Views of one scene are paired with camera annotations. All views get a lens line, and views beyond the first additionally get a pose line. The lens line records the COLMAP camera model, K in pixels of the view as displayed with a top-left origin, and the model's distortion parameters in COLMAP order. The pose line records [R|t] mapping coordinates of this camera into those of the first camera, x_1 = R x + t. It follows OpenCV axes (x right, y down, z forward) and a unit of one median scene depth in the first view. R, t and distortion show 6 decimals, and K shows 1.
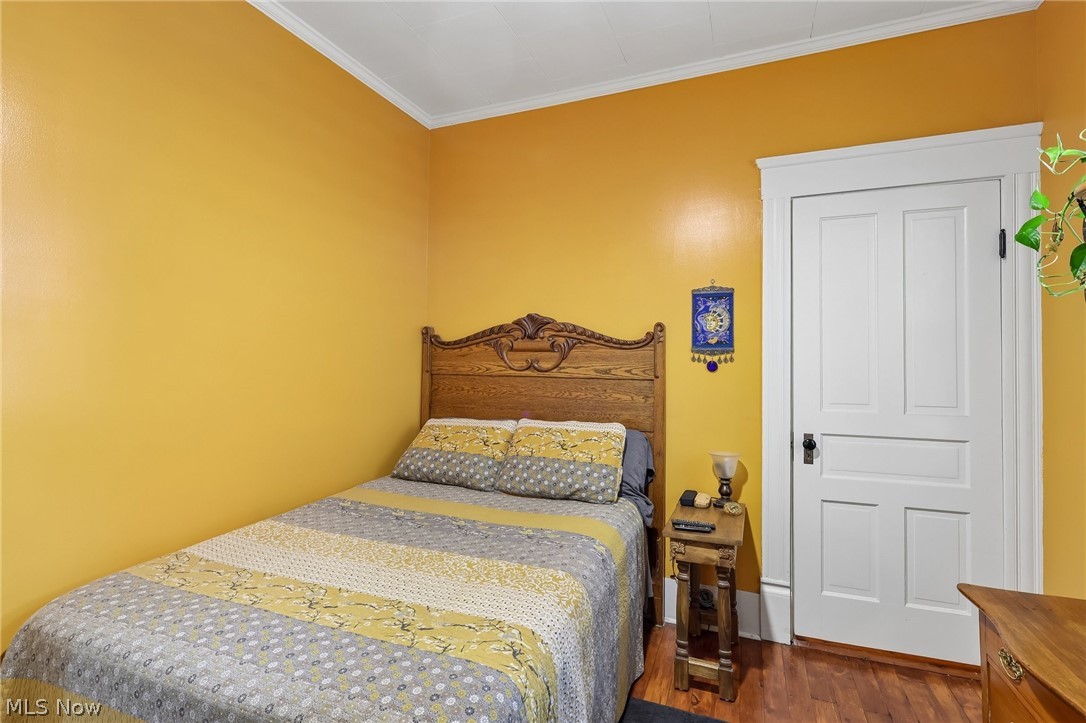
lens RADIAL K [[506.6, 0, 536.2], [0, 506.6, 342.1], [0, 0, 1]] dist [0.002639, -0.001607]
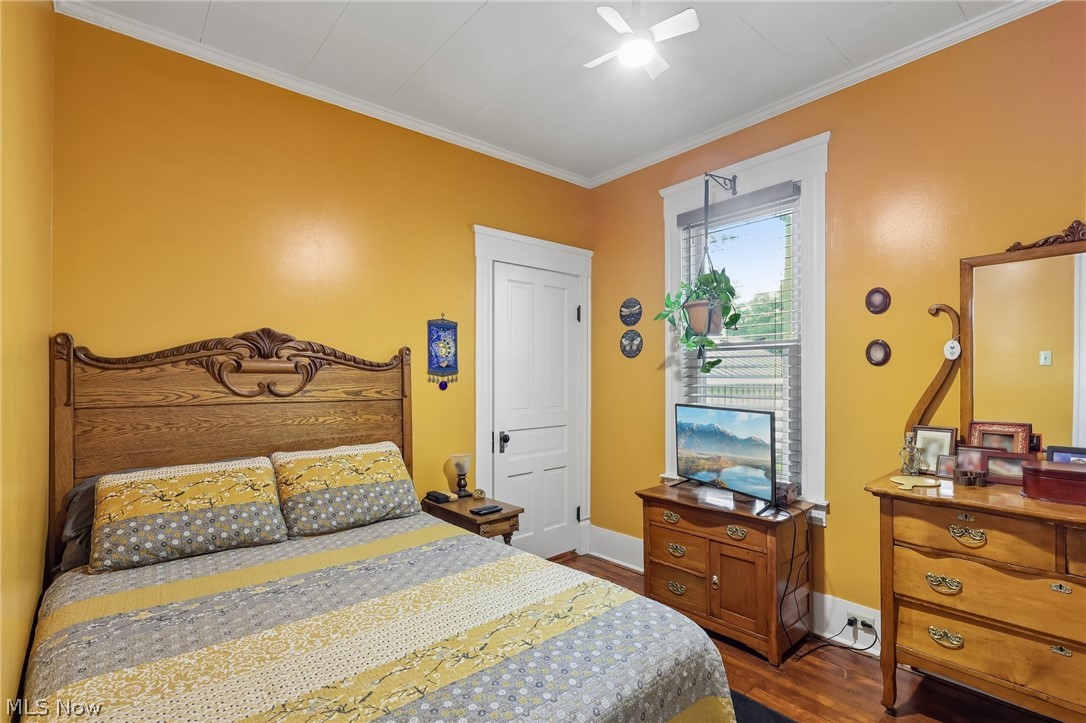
lens RADIAL K [[506.6, 0, 513.7], [0, 506.6, 379.4], [0, 0, 1]] dist [0.002639, -0.001607]
pose [[0.480409, -0.008930, 0.876999, -0.603161], [-0.016931, 0.999667, 0.019453, 0.006403], [-0.876881, -0.024194, 0.480098, 0.261637]]
